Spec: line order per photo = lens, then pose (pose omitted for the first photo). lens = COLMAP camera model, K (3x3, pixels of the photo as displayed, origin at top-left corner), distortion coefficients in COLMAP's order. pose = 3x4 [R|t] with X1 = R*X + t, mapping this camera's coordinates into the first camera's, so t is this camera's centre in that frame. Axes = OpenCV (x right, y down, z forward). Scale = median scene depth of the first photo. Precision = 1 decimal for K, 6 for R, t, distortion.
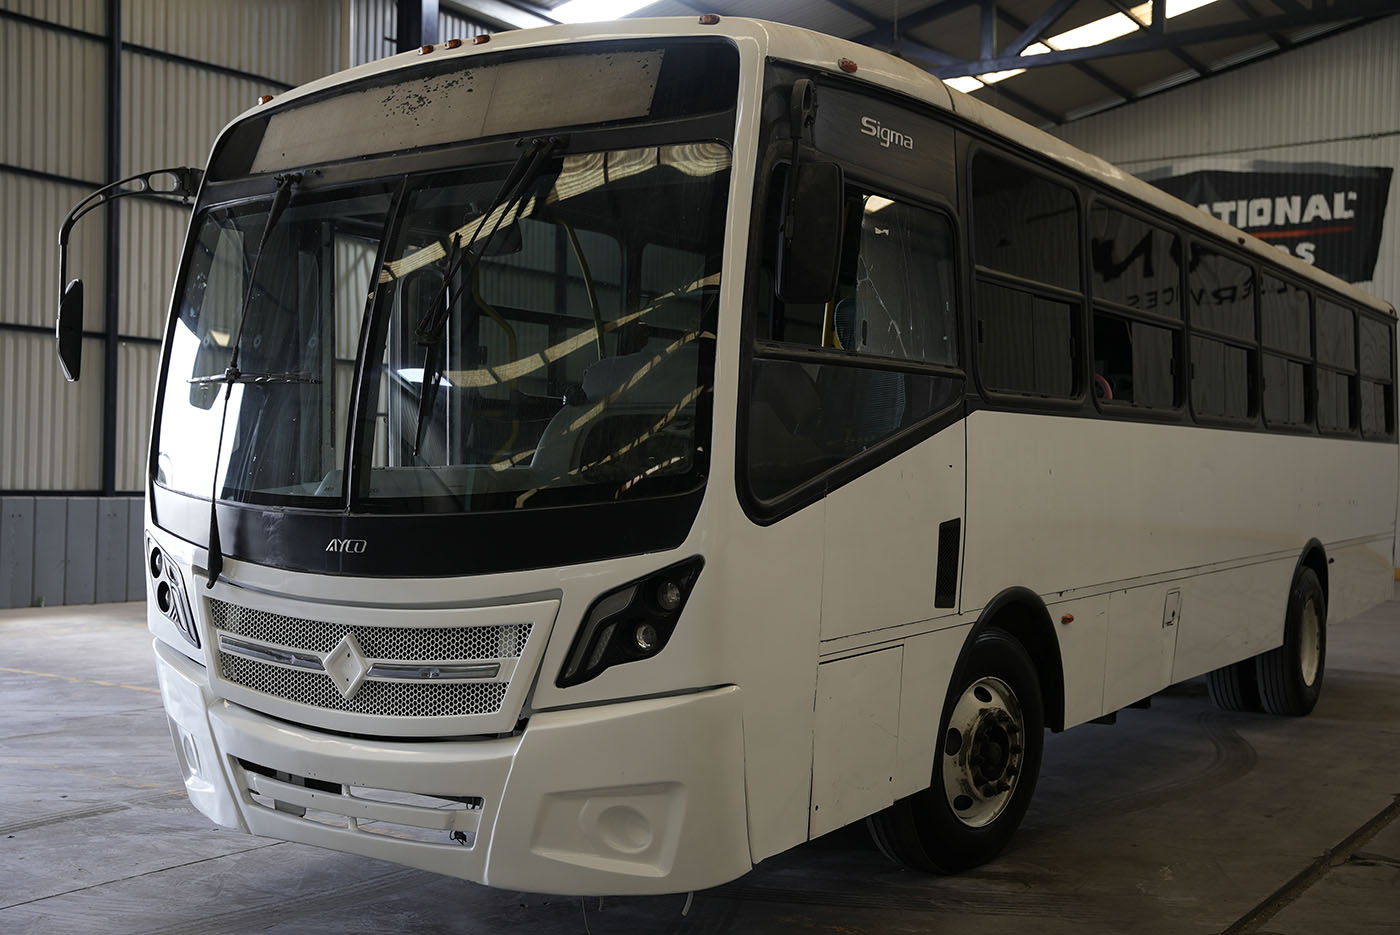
lens RADIAL K [[1580.0, 0, 700.7], [0, 1580.0, 473.0], [0, 0, 1]] dist [0.050869, 0.000000]
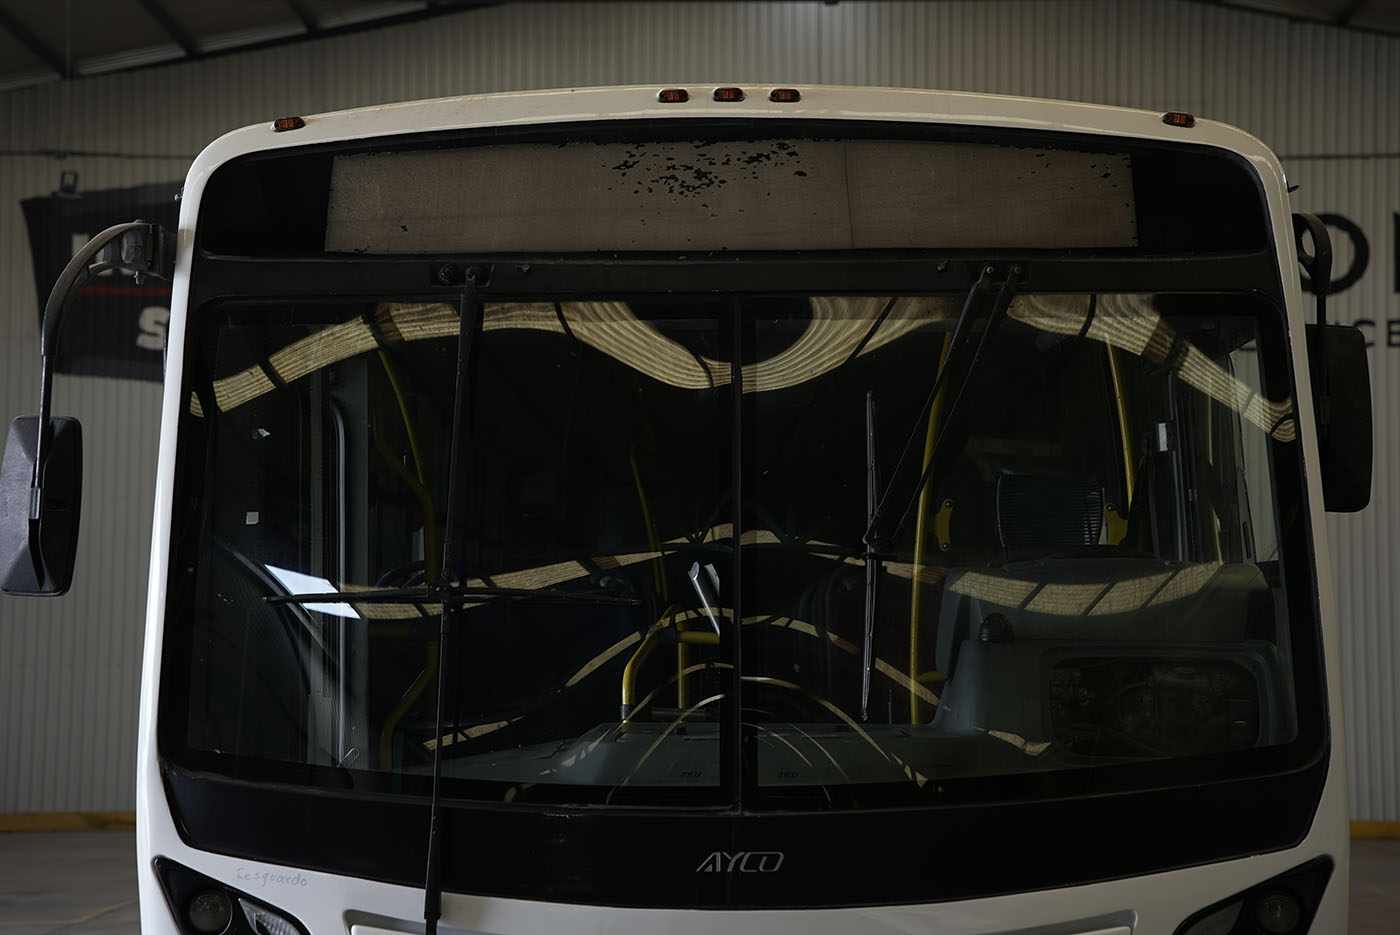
lens RADIAL K [[2755.0, 0, 701.8], [0, 2755.0, 479.2], [0, 0, 1]] dist [0.369259, 0.000000]
pose [[0.824455, 0.022059, 0.565498, -0.881967], [0.012019, 0.998332, -0.056465, -0.046742], [-0.565800, 0.053349, 0.822815, 0.061617]]
